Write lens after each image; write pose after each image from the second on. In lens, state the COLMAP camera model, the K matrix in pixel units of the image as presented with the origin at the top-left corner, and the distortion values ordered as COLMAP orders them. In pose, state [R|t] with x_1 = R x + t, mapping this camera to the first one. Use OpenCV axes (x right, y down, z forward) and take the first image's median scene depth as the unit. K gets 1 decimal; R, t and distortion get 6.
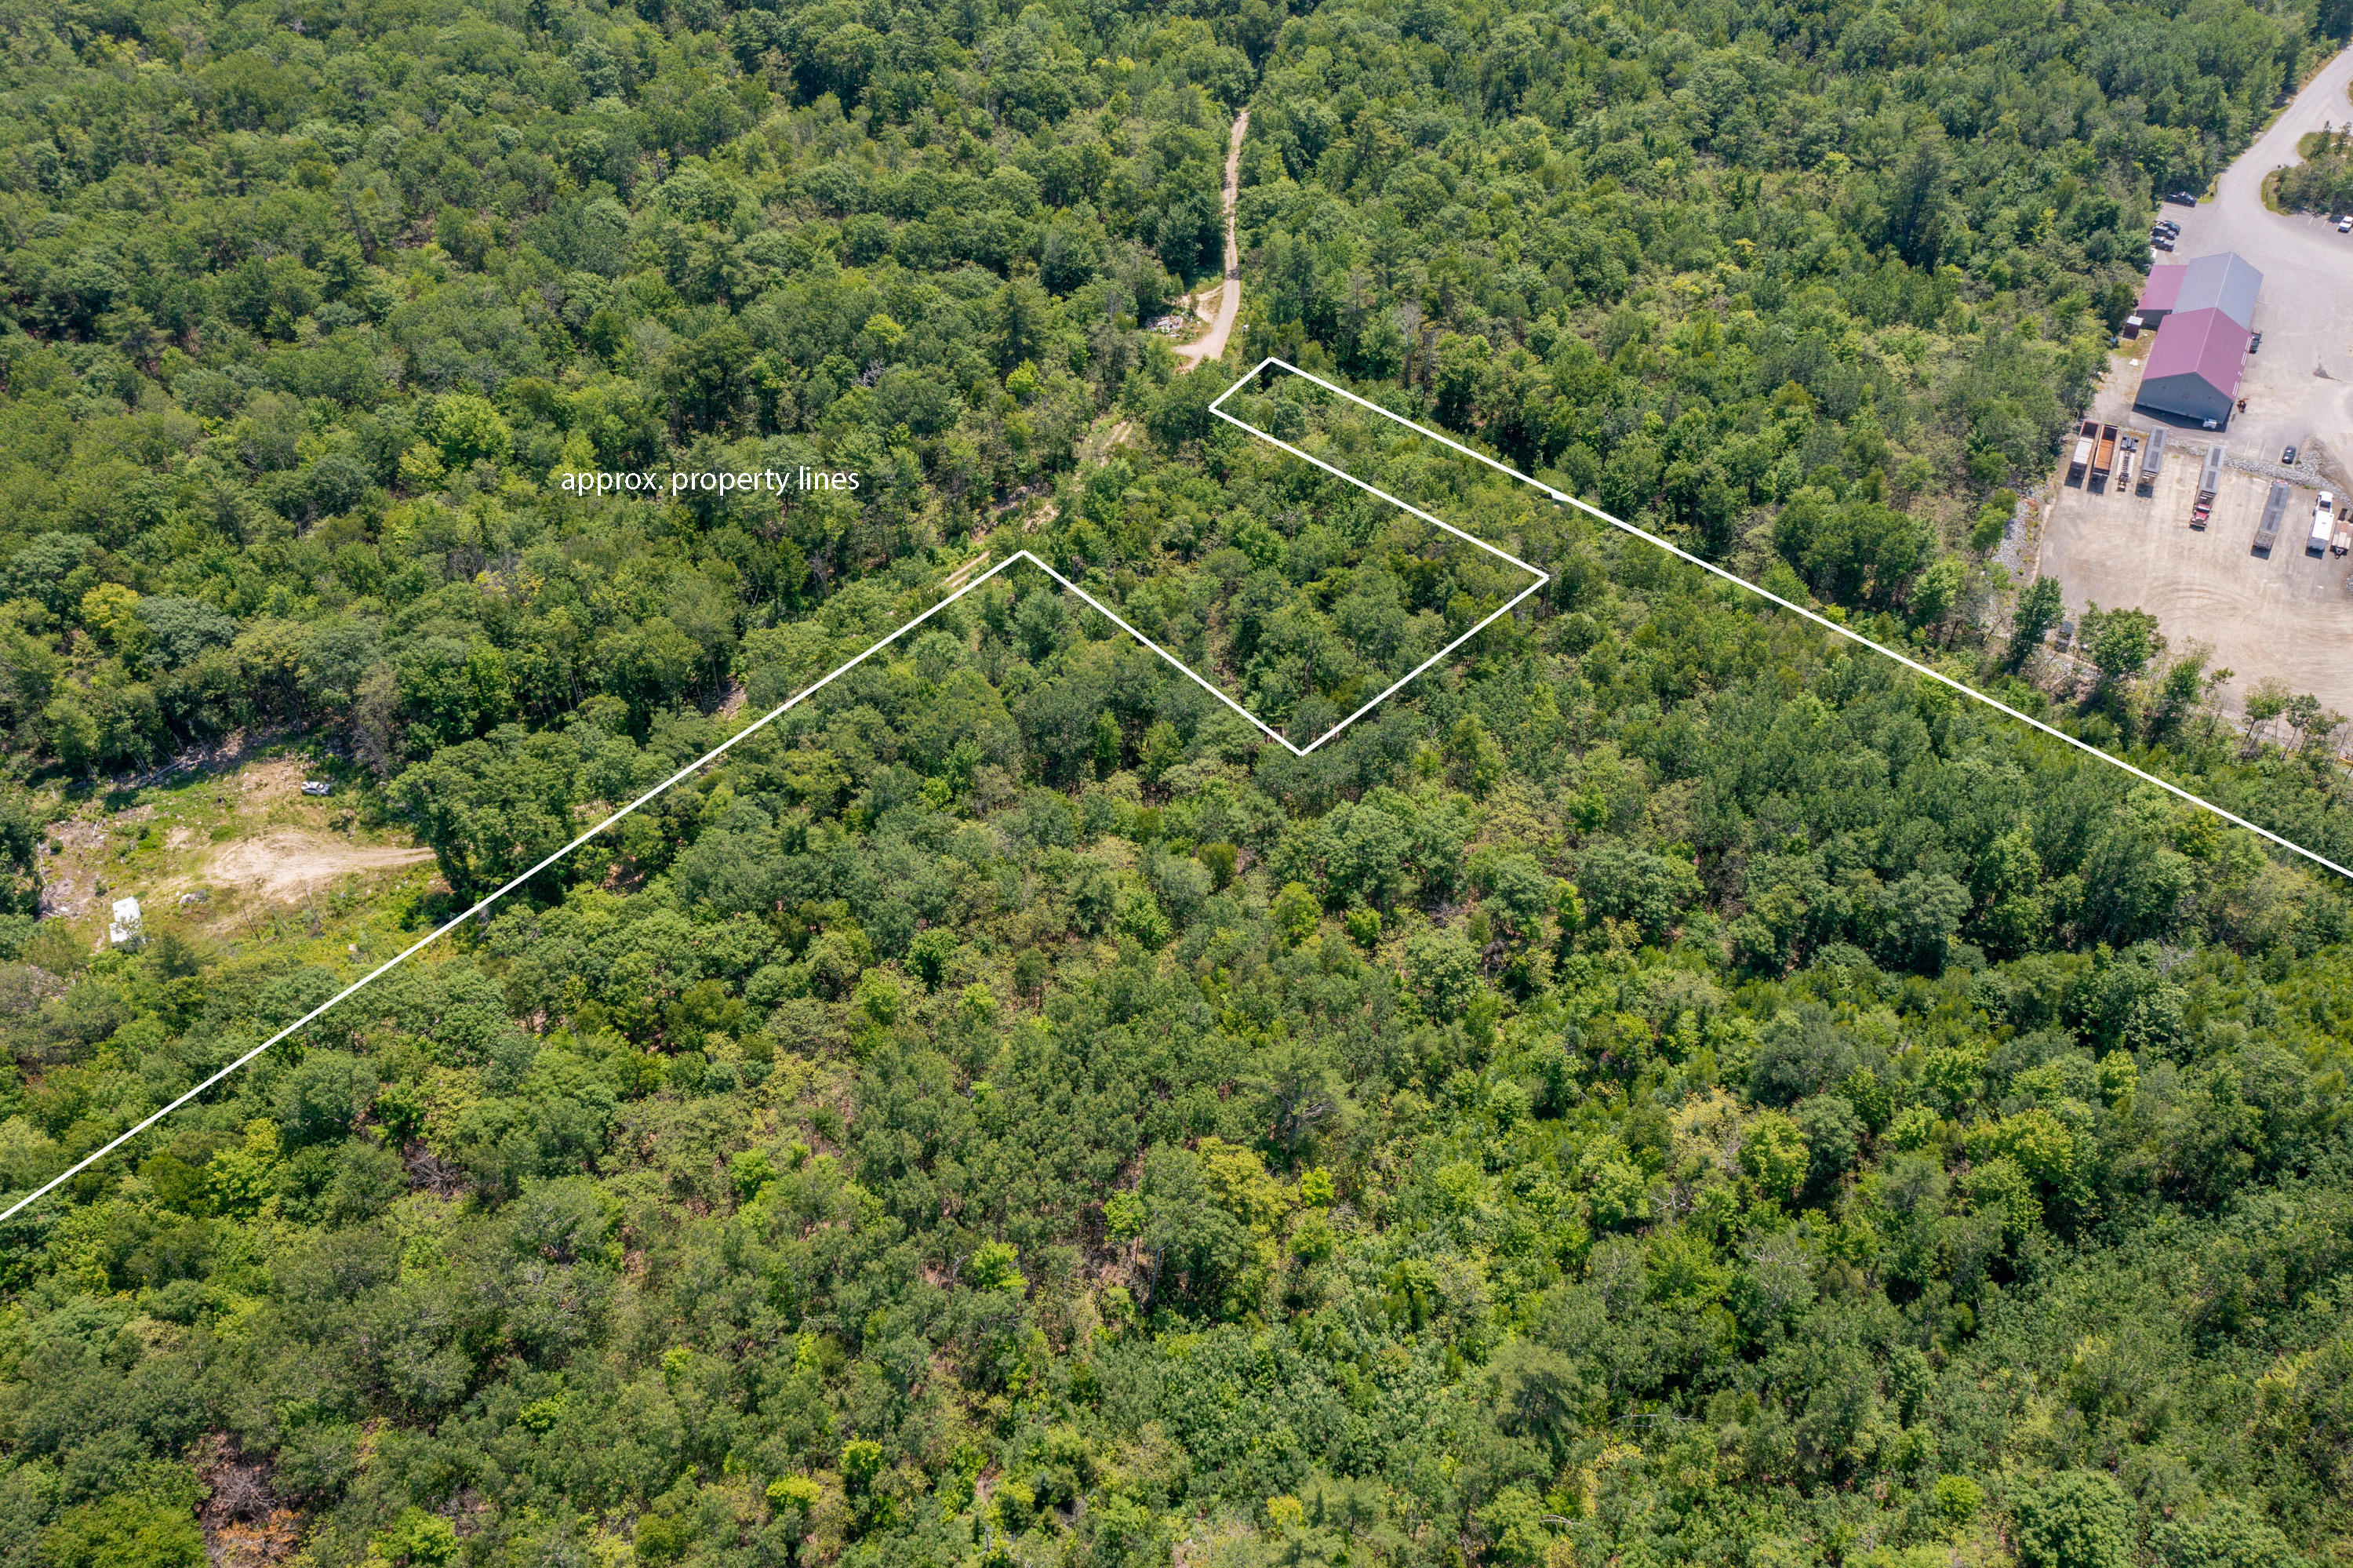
lens RADIAL K [[1851.4, 0, 1167.7], [0, 1851.4, 763.6], [0, 0, 1]] dist [-0.015867, 0.005879]
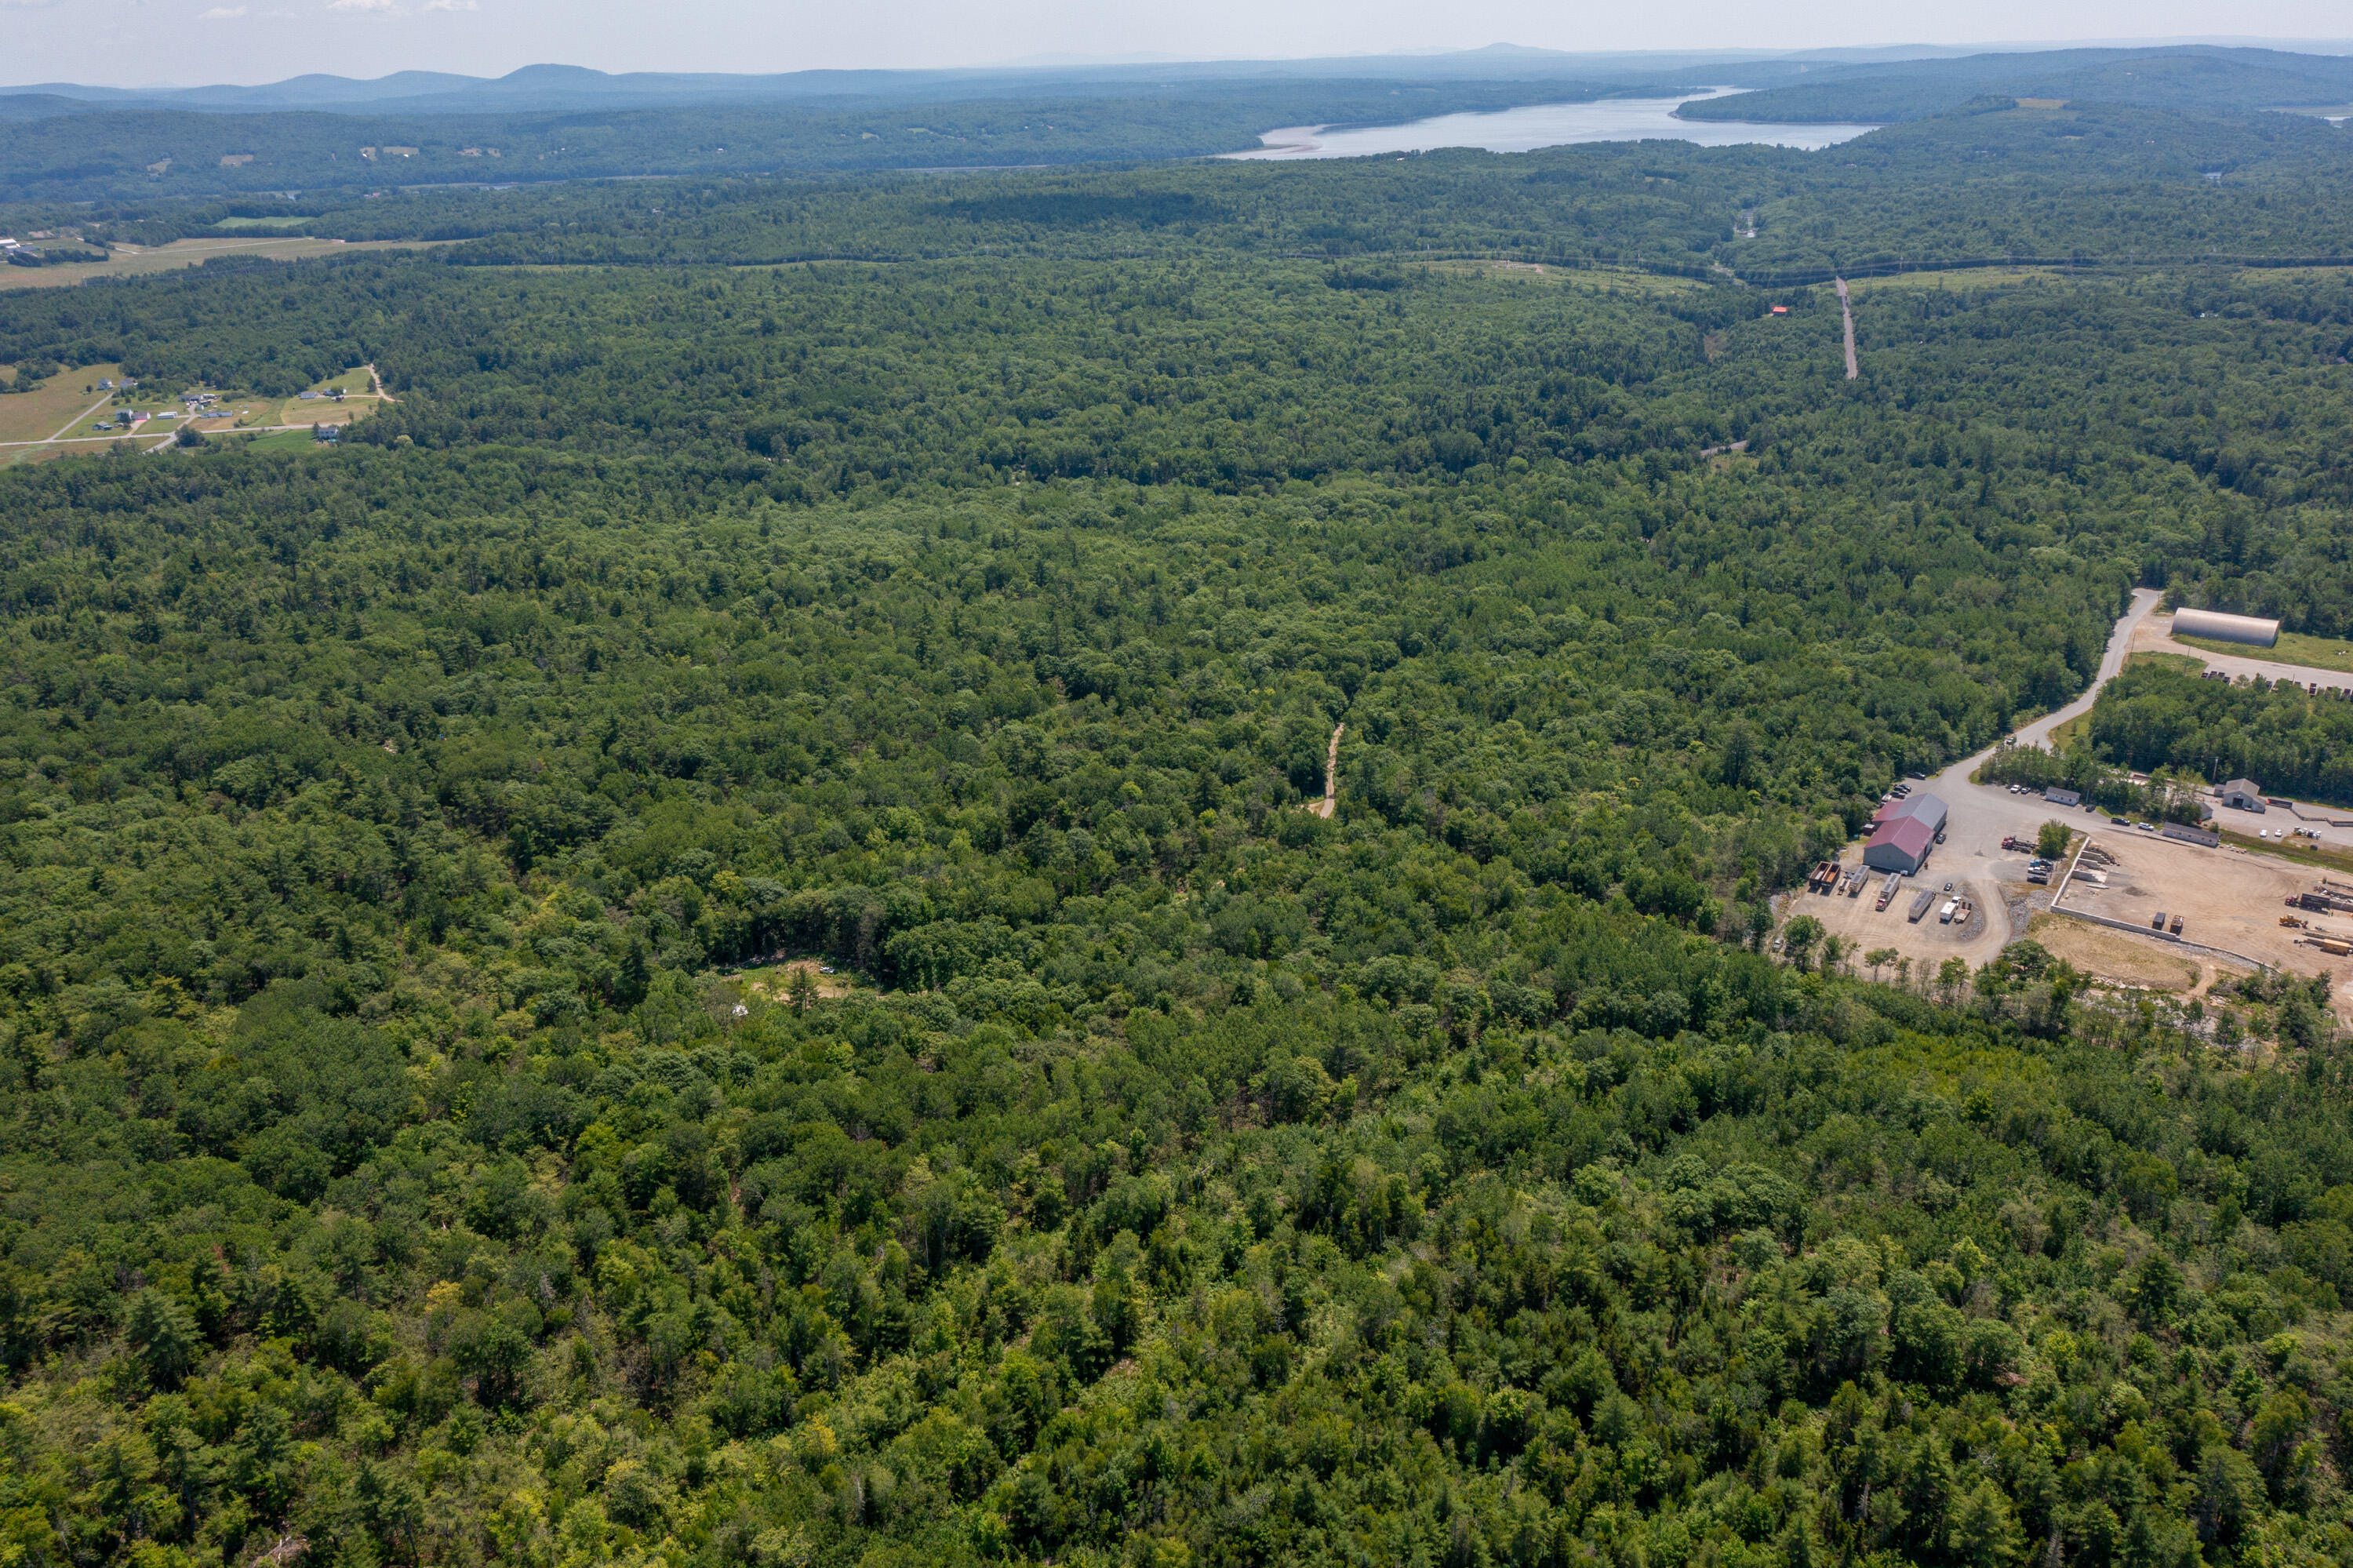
lens RADIAL K [[1851.4, 0, 1174.3], [0, 1851.4, 792.4], [0, 0, 1]] dist [-0.015867, 0.005879]
pose [[0.997205, 0.034798, -0.066111, 0.005557], [-0.057469, 0.922721, -0.381161, 0.428735], [0.047739, 0.383895, 0.922142, -0.619760]]
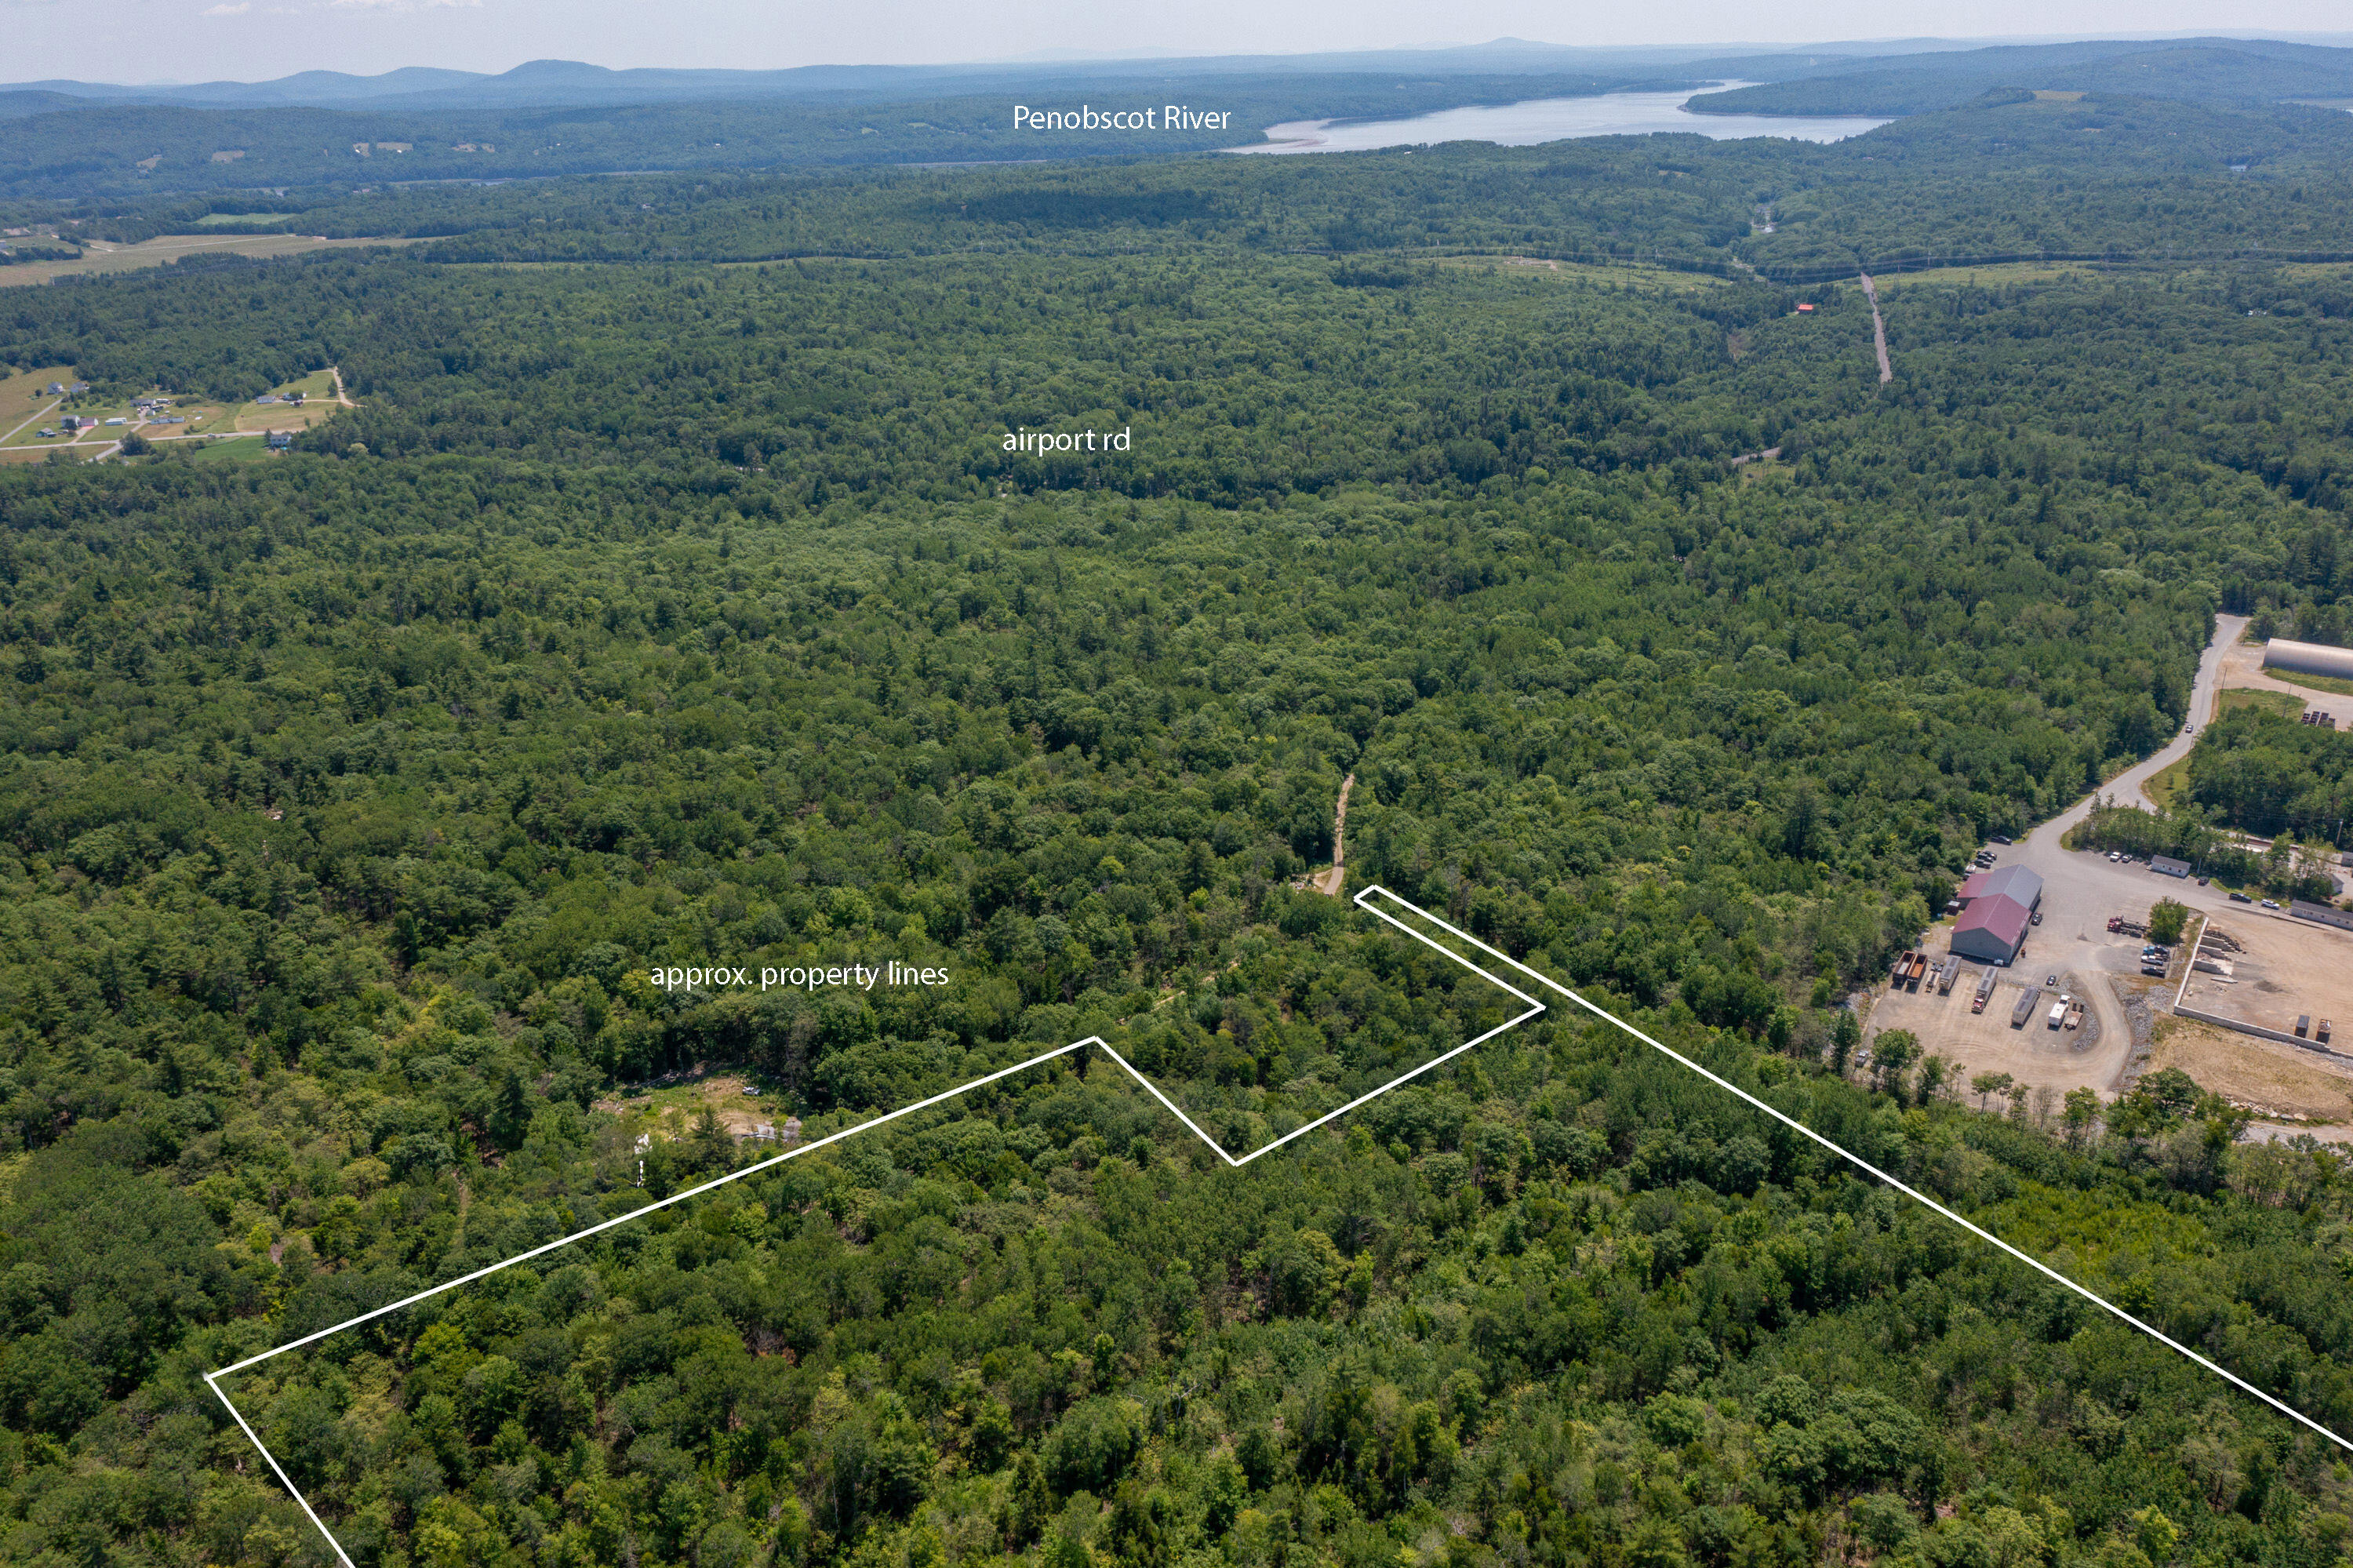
lens RADIAL K [[1851.4, 0, 1173.8], [0, 1851.4, 788.5], [0, 0, 1]] dist [-0.015867, 0.005879]
pose [[0.996999, 0.034309, -0.069392, 0.004583], [-0.058256, 0.922854, -0.380720, 0.285038], [0.050976, 0.383620, 0.922083, -0.444065]]
